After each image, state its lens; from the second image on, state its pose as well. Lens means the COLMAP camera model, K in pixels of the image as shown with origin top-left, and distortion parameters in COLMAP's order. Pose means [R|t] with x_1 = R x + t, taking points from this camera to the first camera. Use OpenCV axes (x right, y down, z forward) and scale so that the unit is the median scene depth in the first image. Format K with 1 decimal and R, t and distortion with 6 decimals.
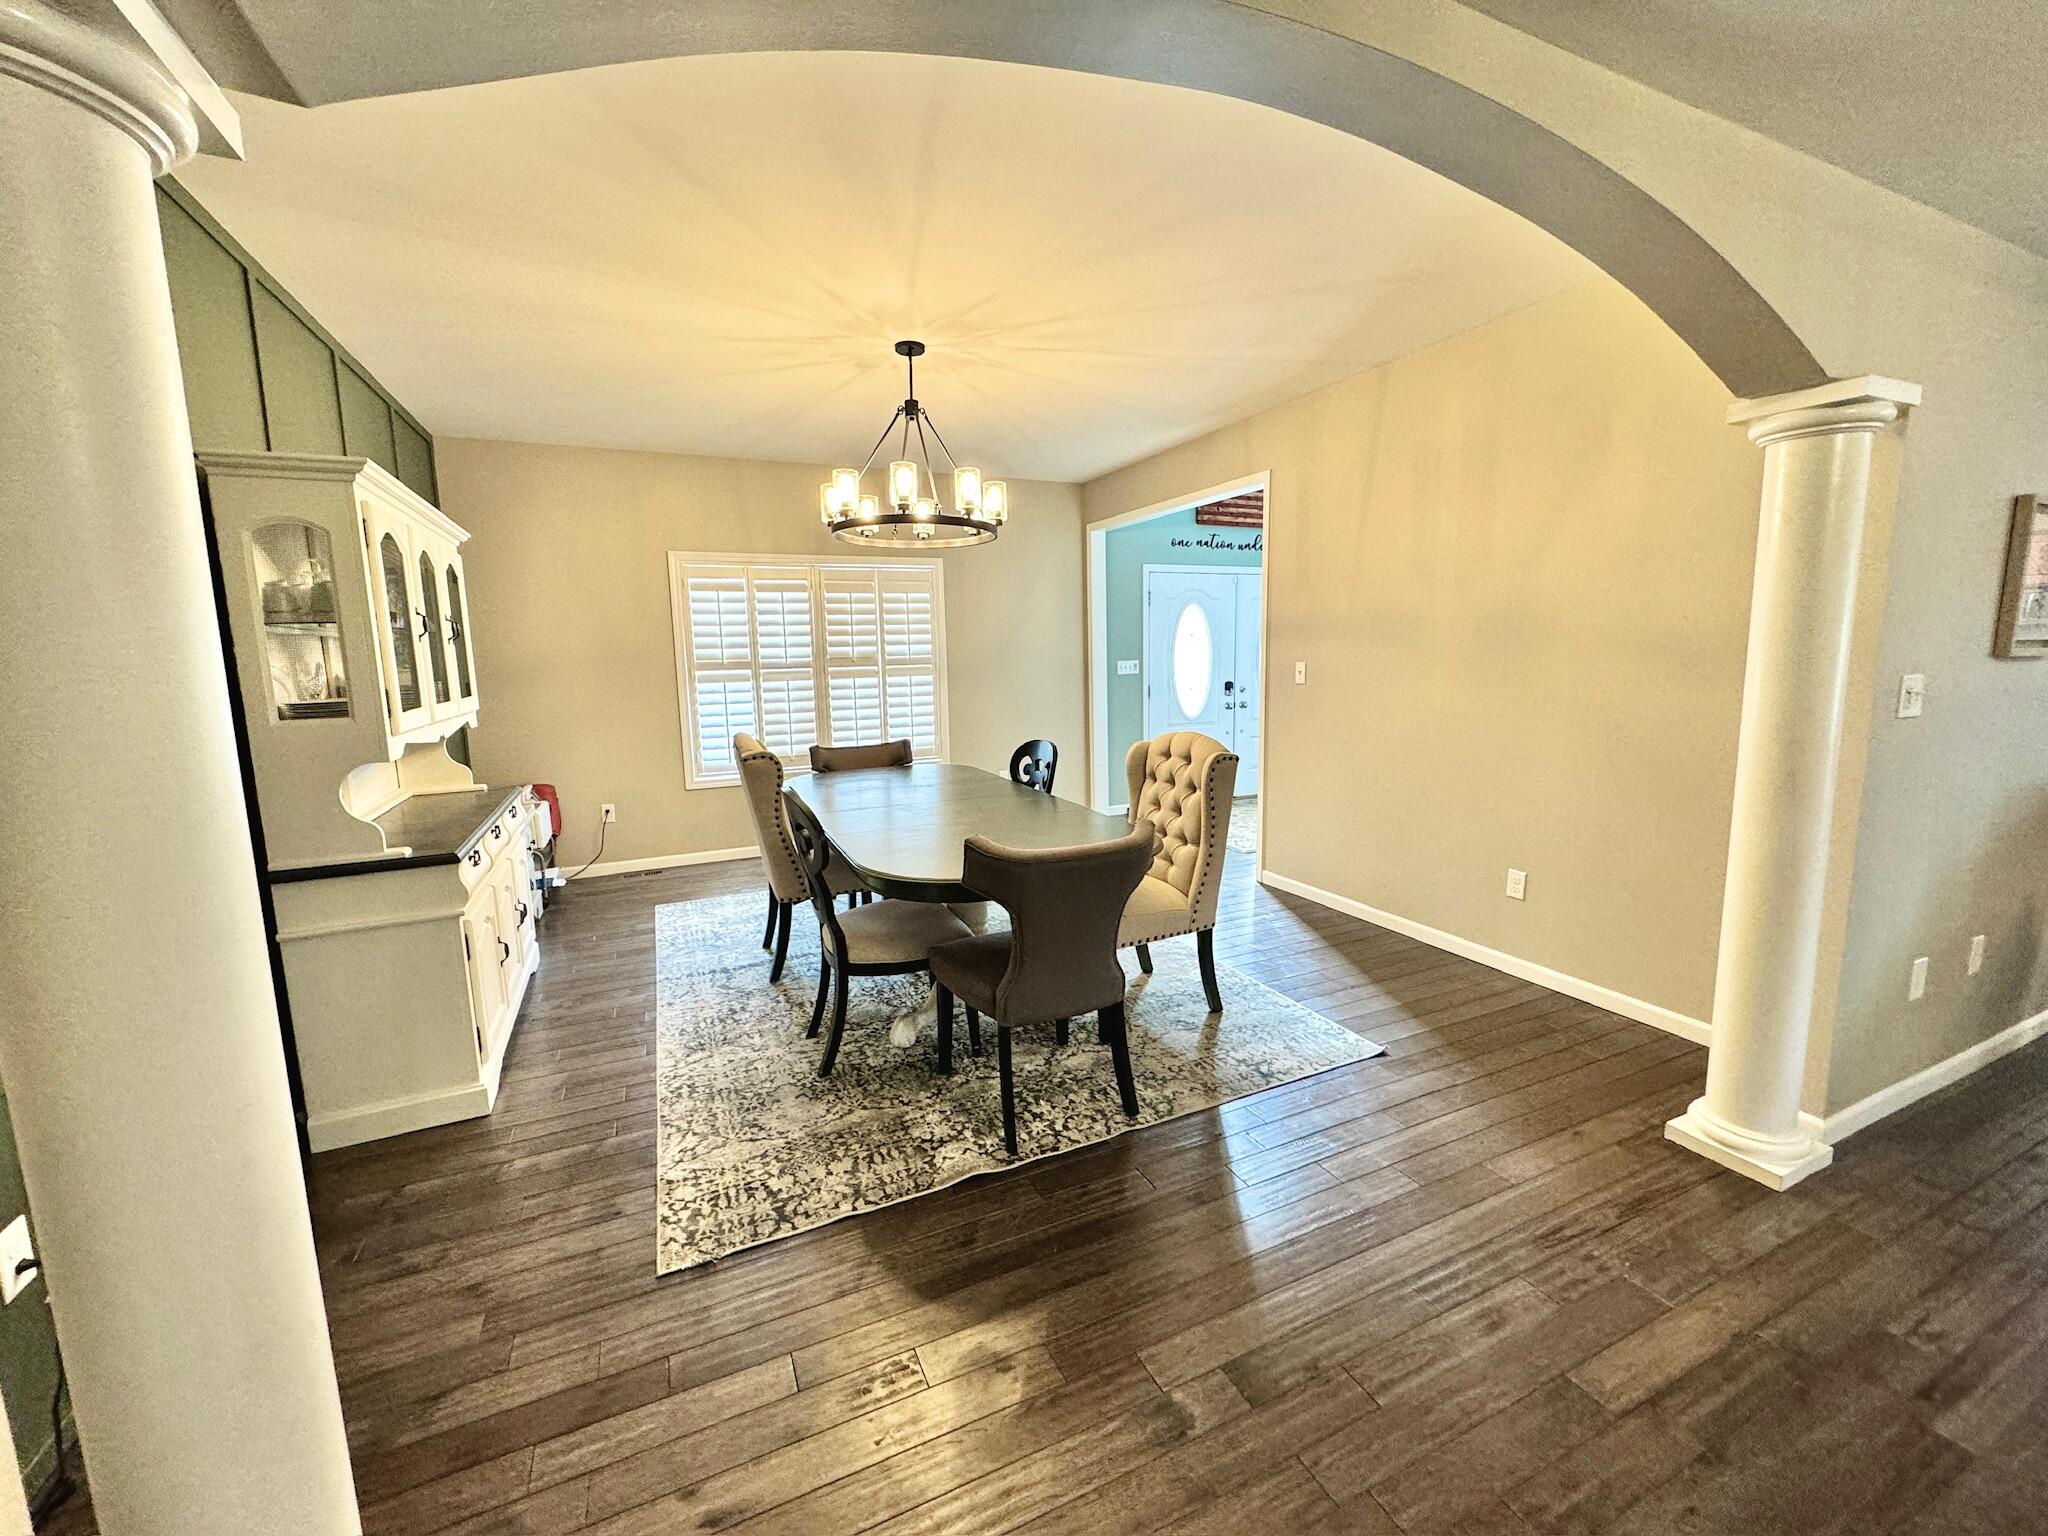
lens RADIAL K [[812.8, 0, 1018.7], [0, 812.8, 764.7], [0, 0, 1]] dist [0.000988, 0.000114]
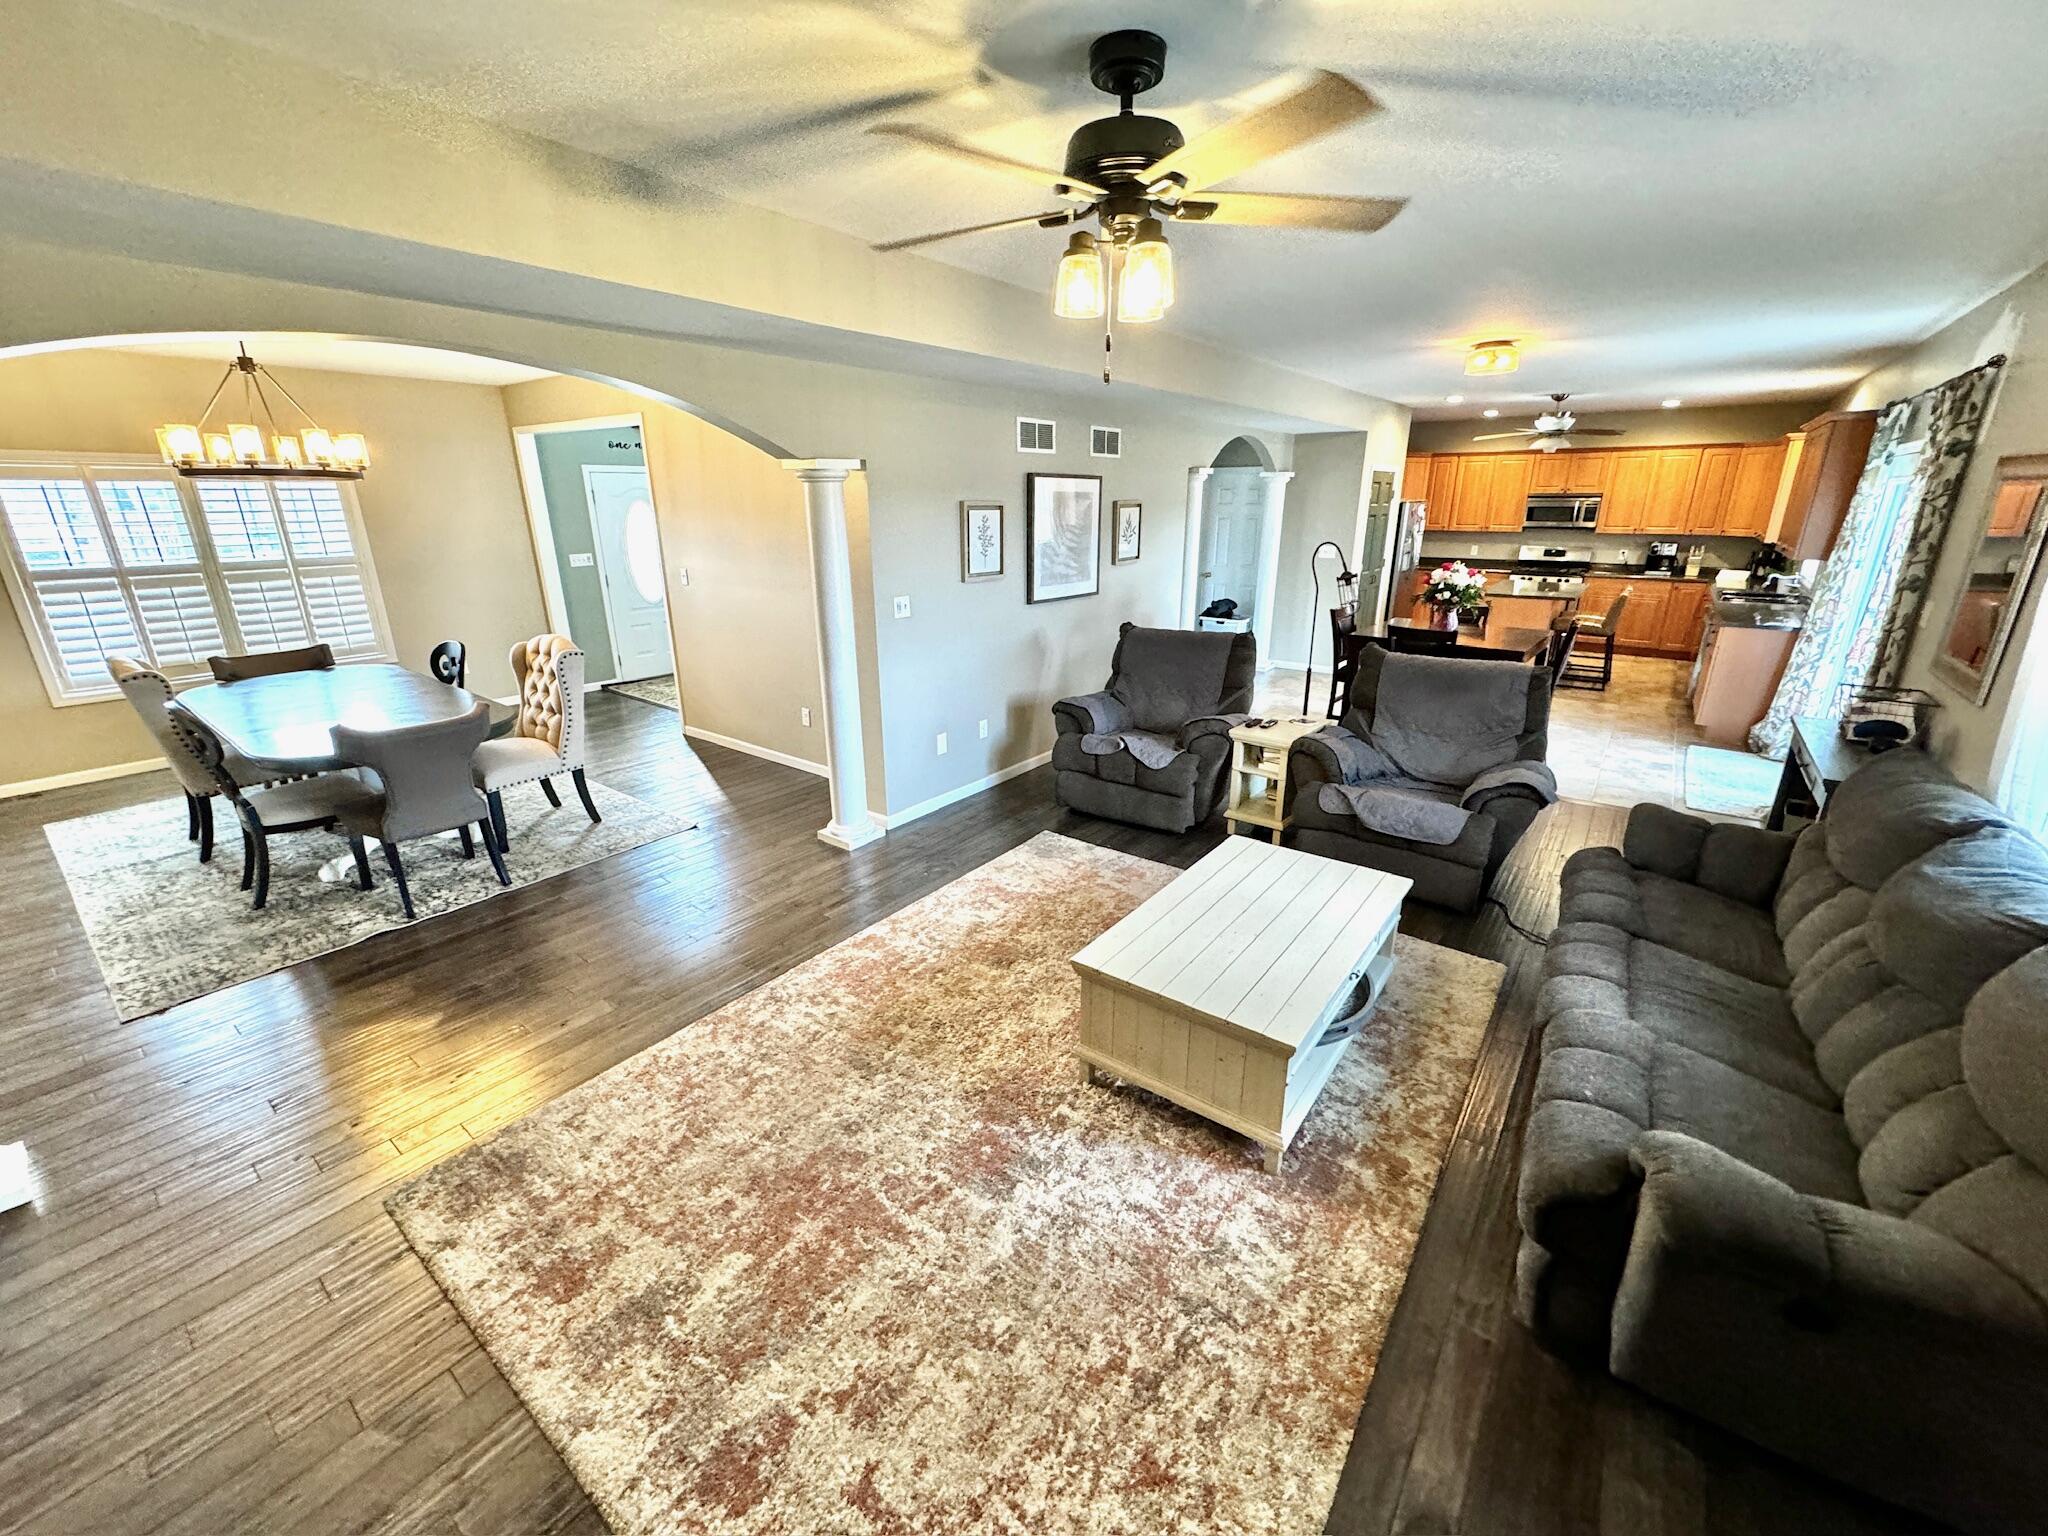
lens RADIAL K [[812.8, 0, 1021.5], [0, 812.8, 764.5], [0, 0, 1]] dist [0.000988, 0.000114]
pose [[0.880153, -0.131643, 0.456071, 0.282142], [0.050735, 0.981361, 0.185354, -0.045437], [-0.471971, -0.140001, 0.870427, -0.726516]]
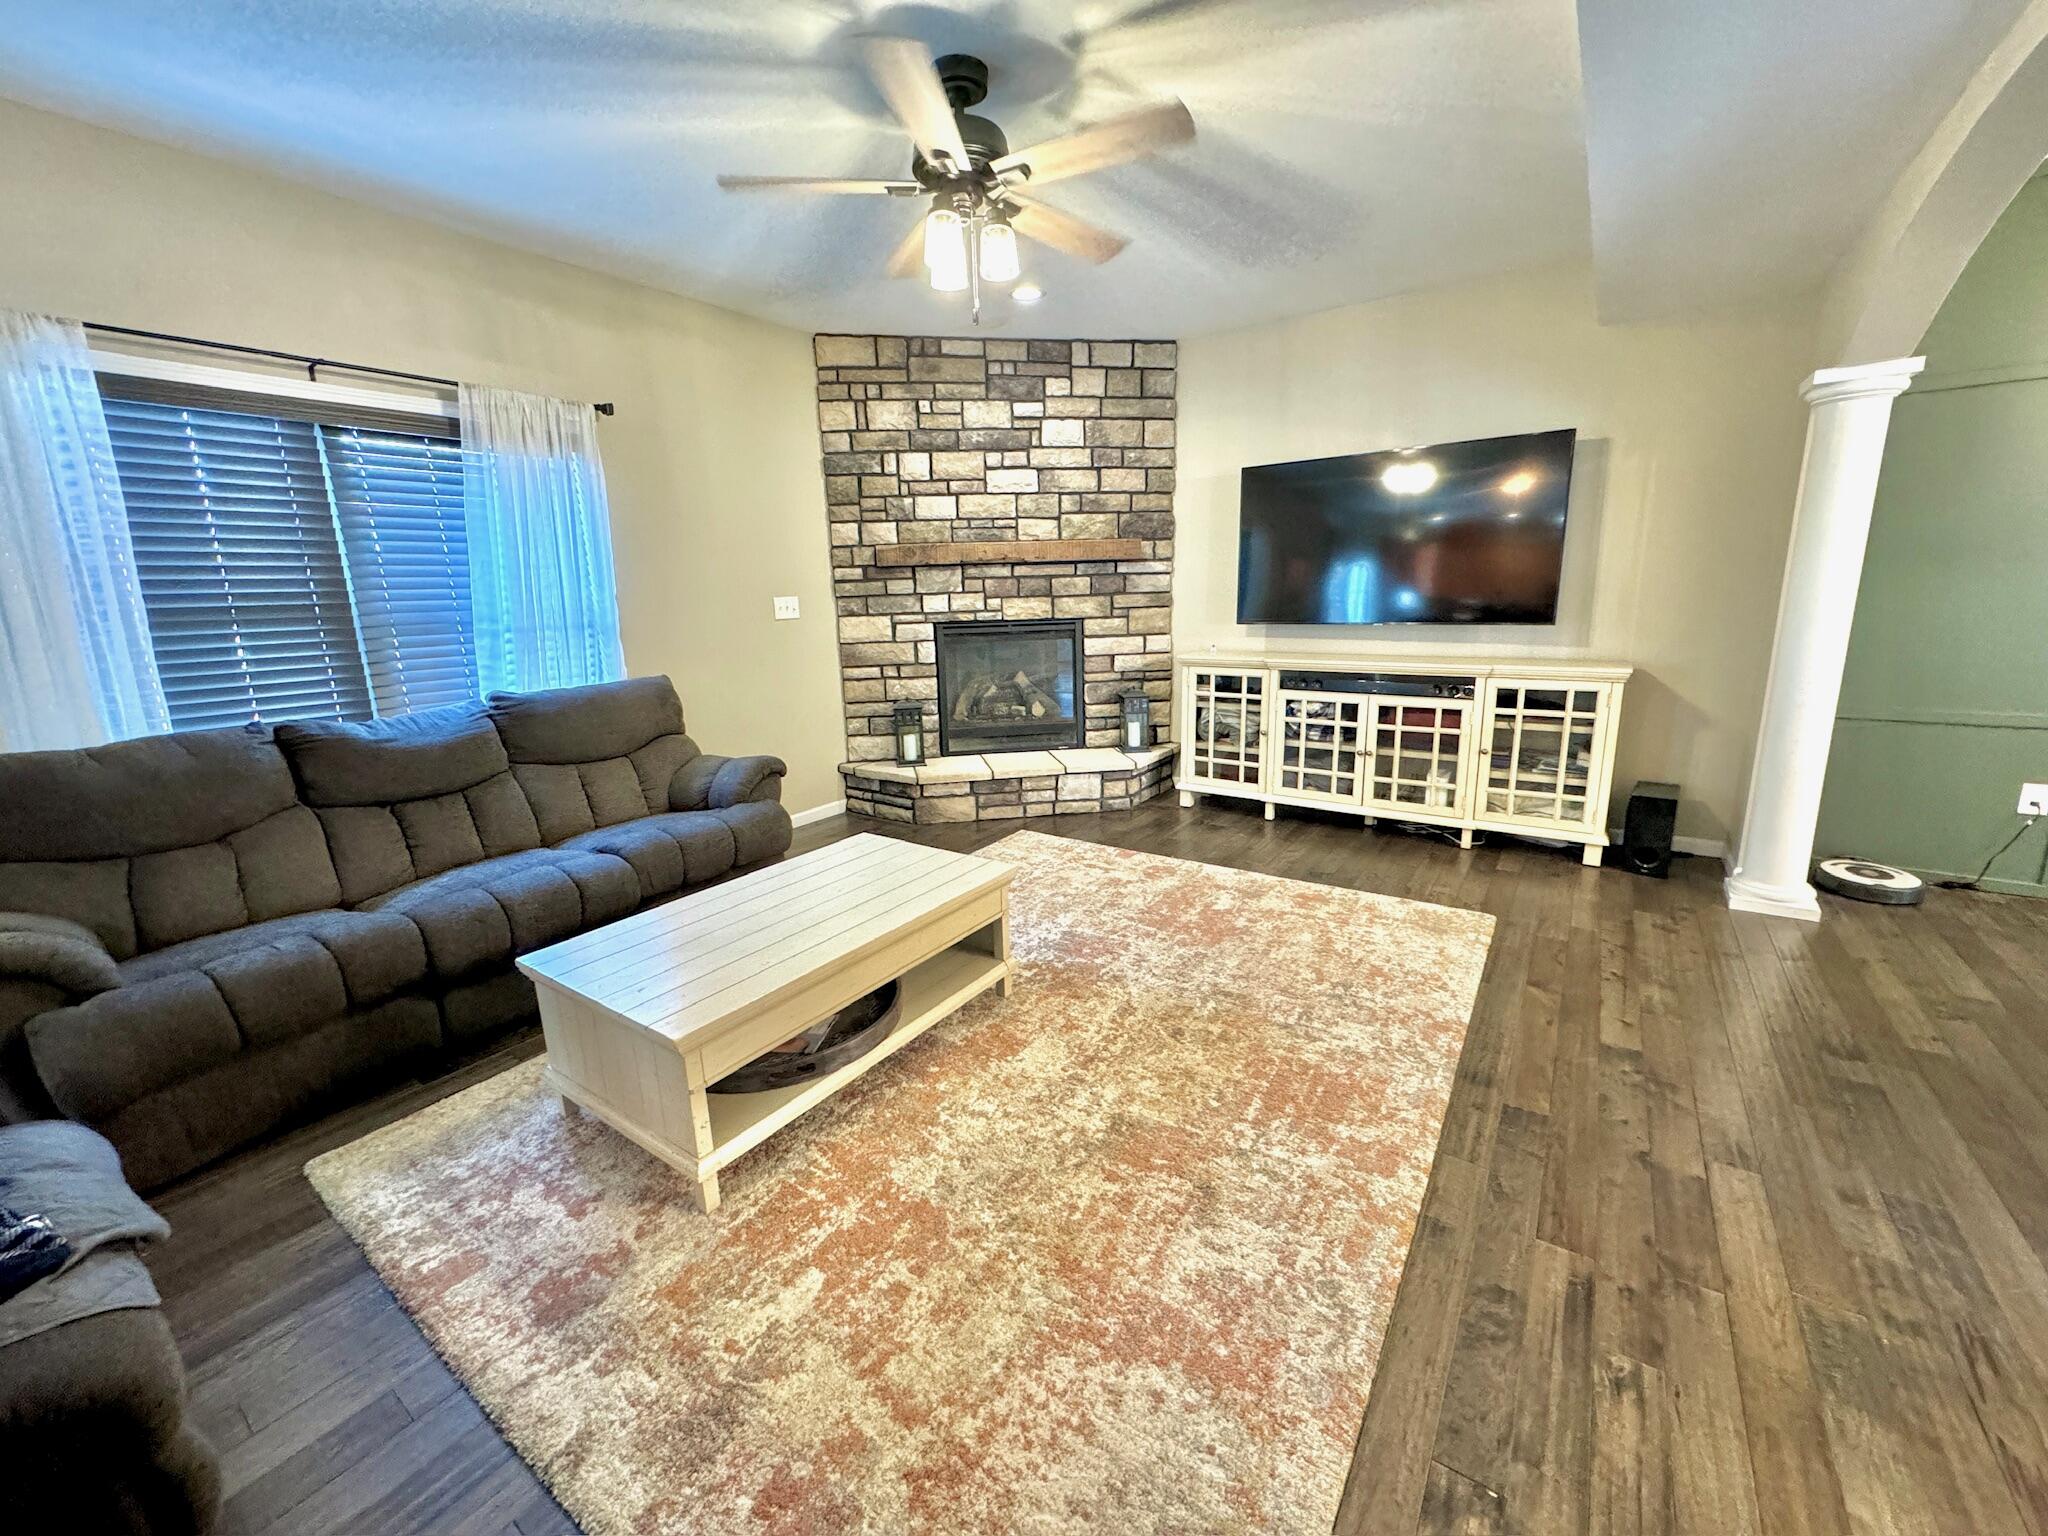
lens RADIAL K [[812.8, 0, 1027.6], [0, 812.8, 763.2], [0, 0, 1]] dist [0.000988, 0.000114]
pose [[-0.854615, 0.157487, -0.494805, 1.108984], [-0.021912, 0.941112, 0.337384, -0.093702], [0.518800, 0.299175, -0.800837, 0.658467]]
